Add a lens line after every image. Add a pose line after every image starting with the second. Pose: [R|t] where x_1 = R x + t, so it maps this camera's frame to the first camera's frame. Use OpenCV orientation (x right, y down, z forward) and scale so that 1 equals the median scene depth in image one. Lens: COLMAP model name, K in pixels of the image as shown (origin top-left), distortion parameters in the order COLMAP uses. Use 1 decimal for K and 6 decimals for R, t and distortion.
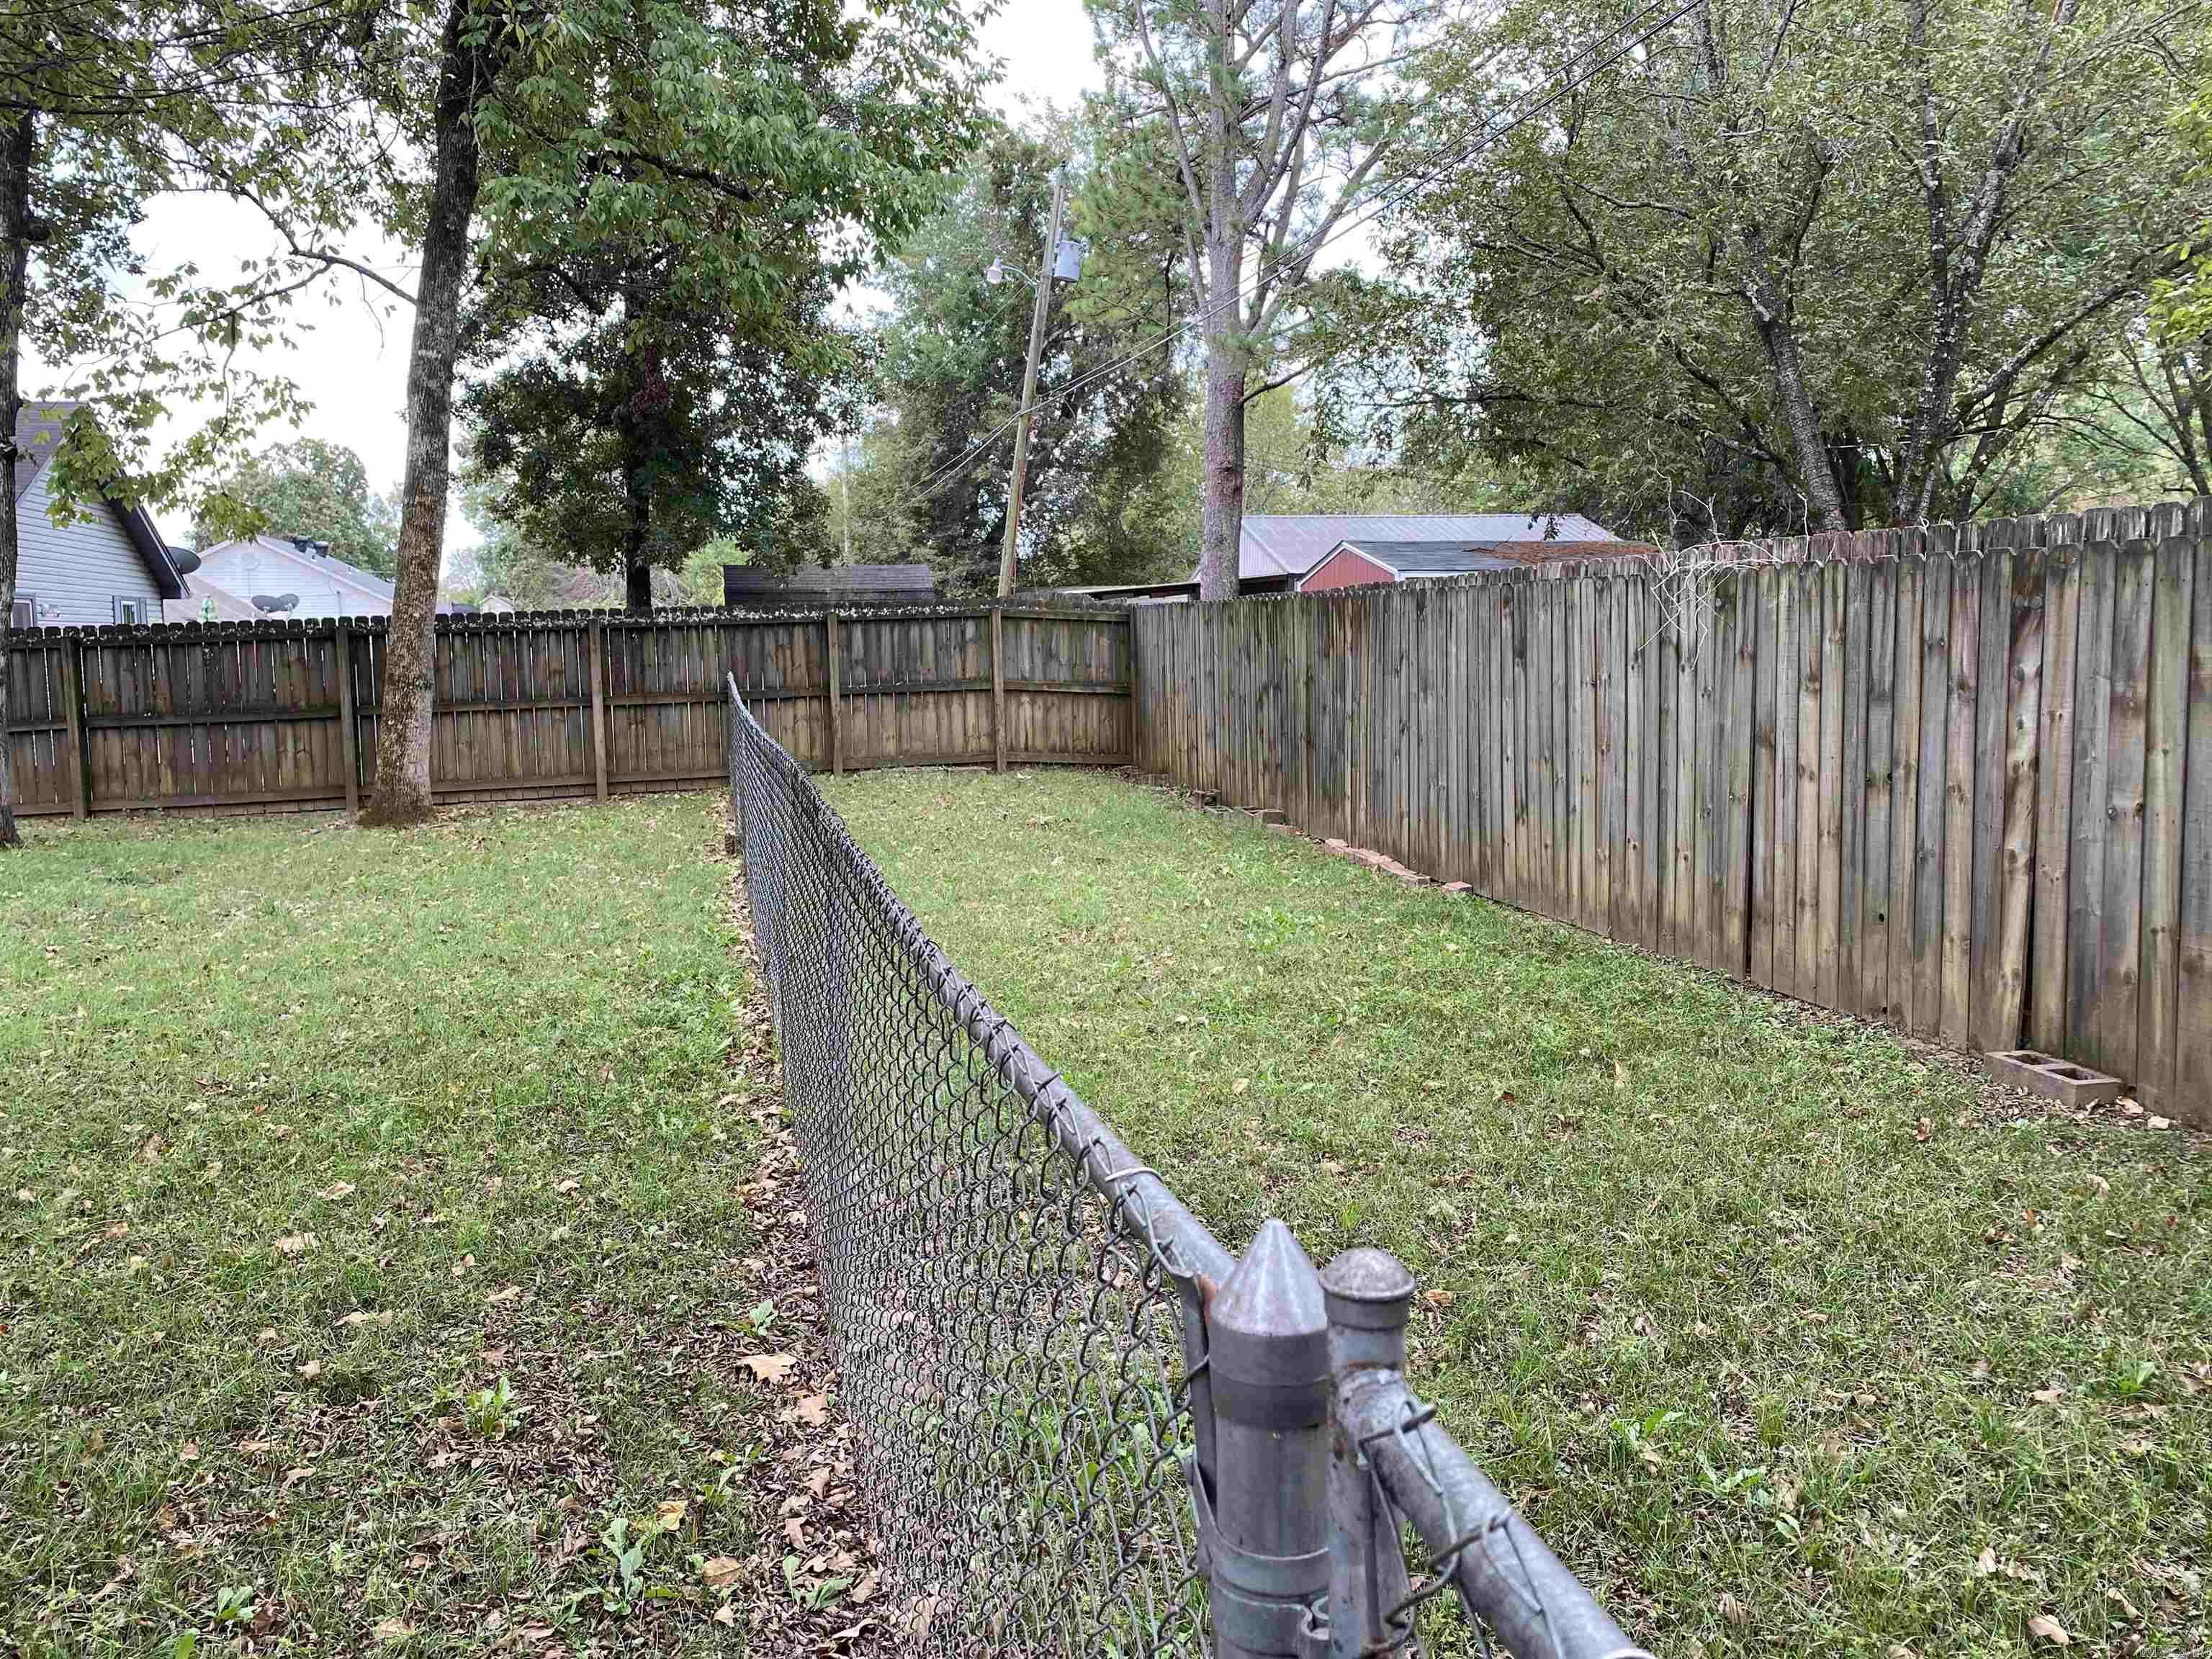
lens RADIAL K [[1663.7, 0, 1107.6], [0, 1663.7, 819.0], [0, 0, 1]] dist [0.036430, -0.042159]
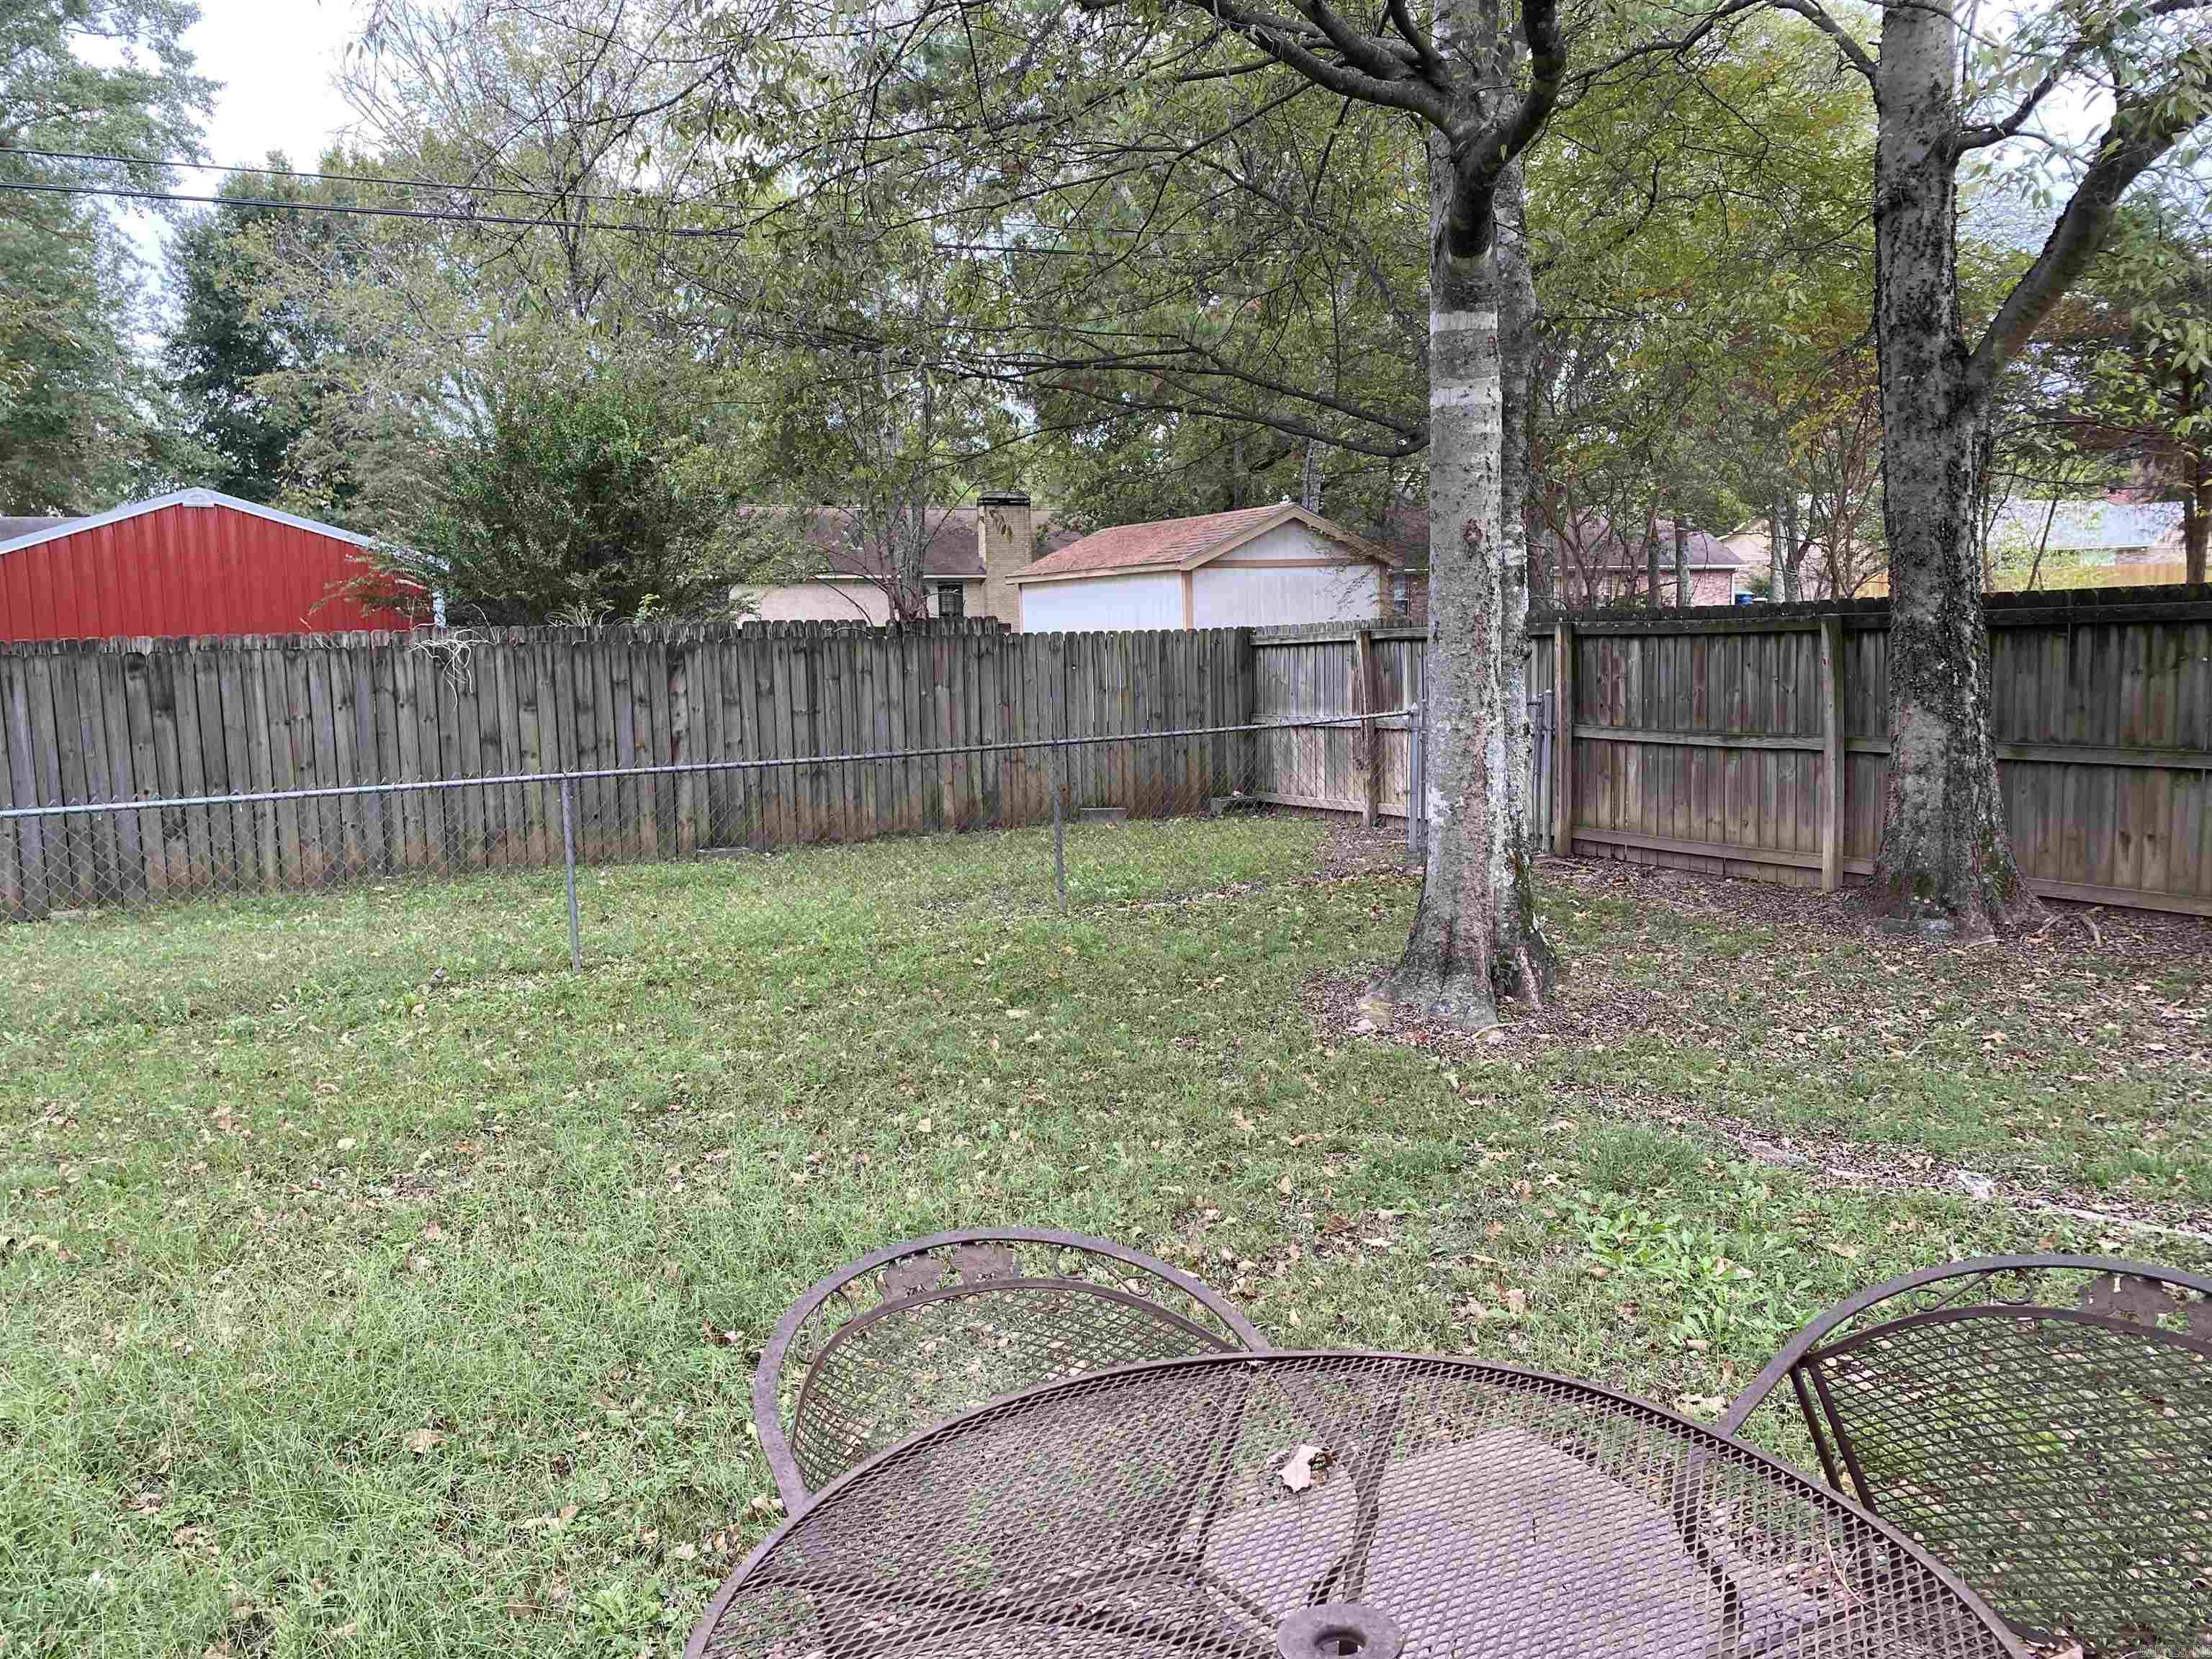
lens RADIAL K [[1663.7, 0, 1071.2], [0, 1663.7, 825.8], [0, 0, 1]] dist [0.036430, -0.042159]
pose [[-0.257077, -0.100935, 0.961105, -1.322792], [0.129901, 0.981896, 0.137865, -0.108603], [-0.957620, 0.160291, -0.239311, 0.744978]]
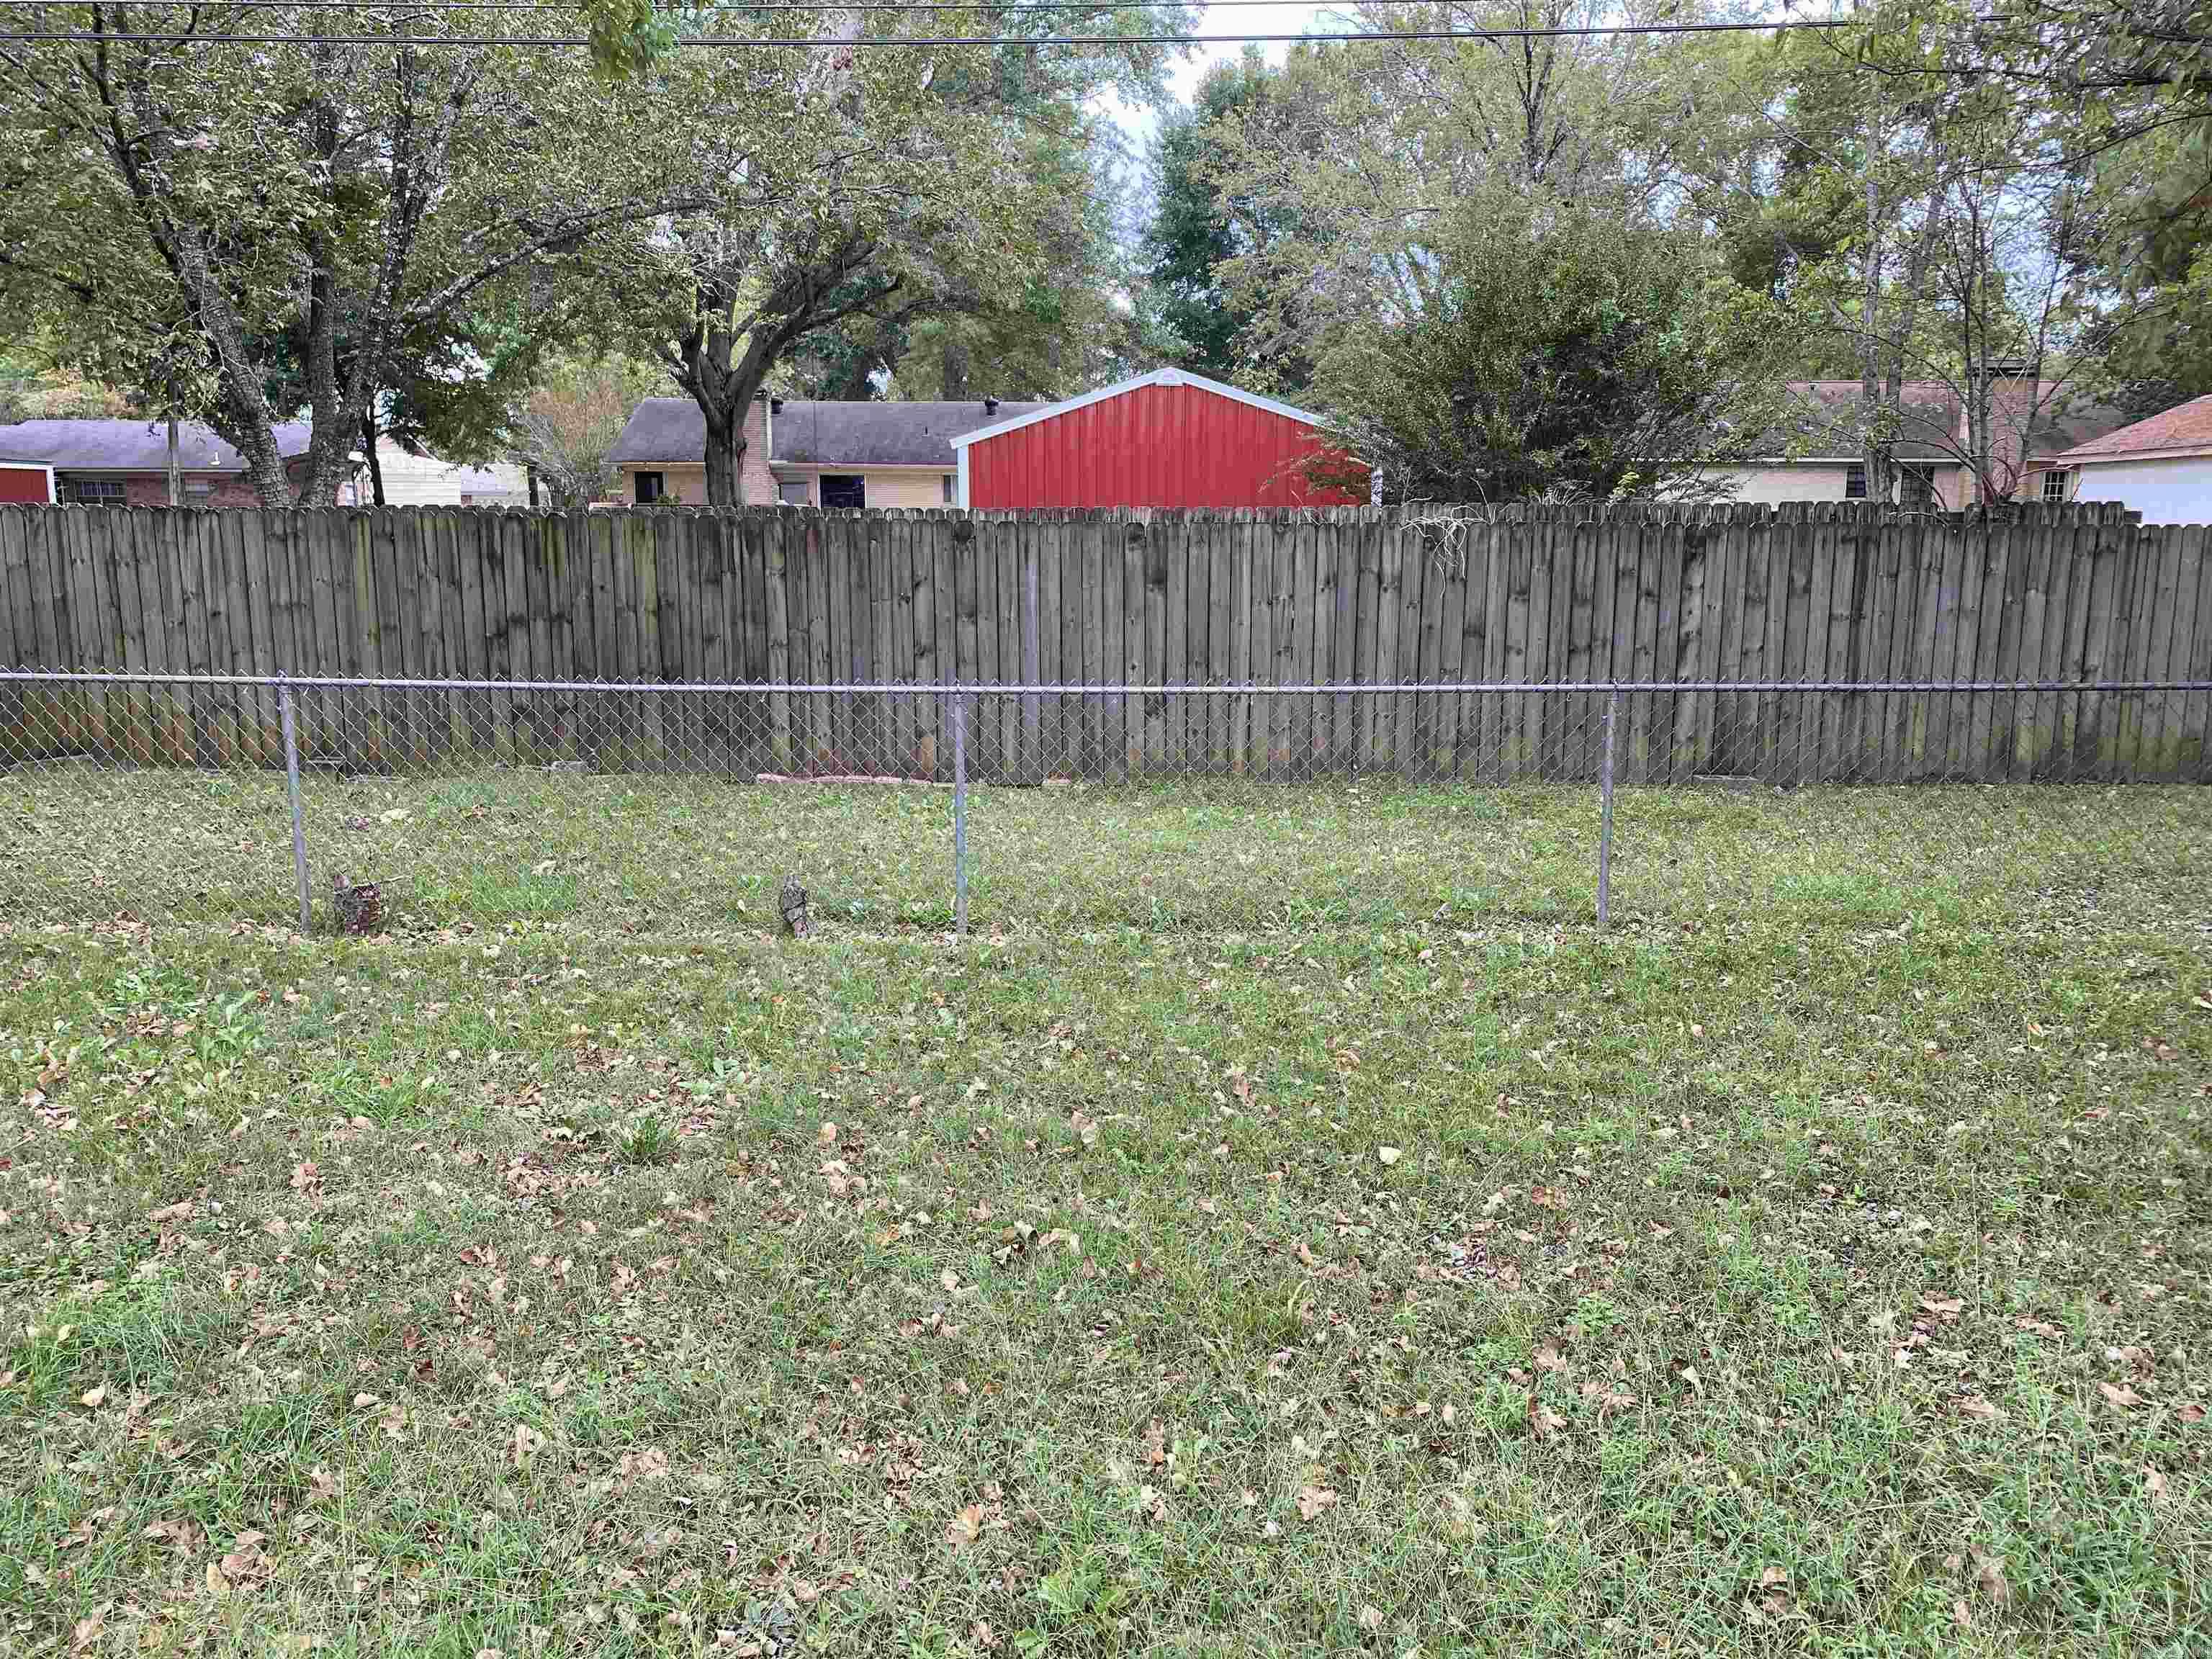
lens RADIAL K [[1663.7, 0, 1107.7], [0, 1663.7, 824.4], [0, 0, 1]] dist [0.036430, -0.042159]
pose [[0.232205, -0.164886, 0.958589, -1.098242], [0.100187, 0.984339, 0.145046, -0.116758], [-0.967493, 0.062358, 0.245088, 0.844559]]
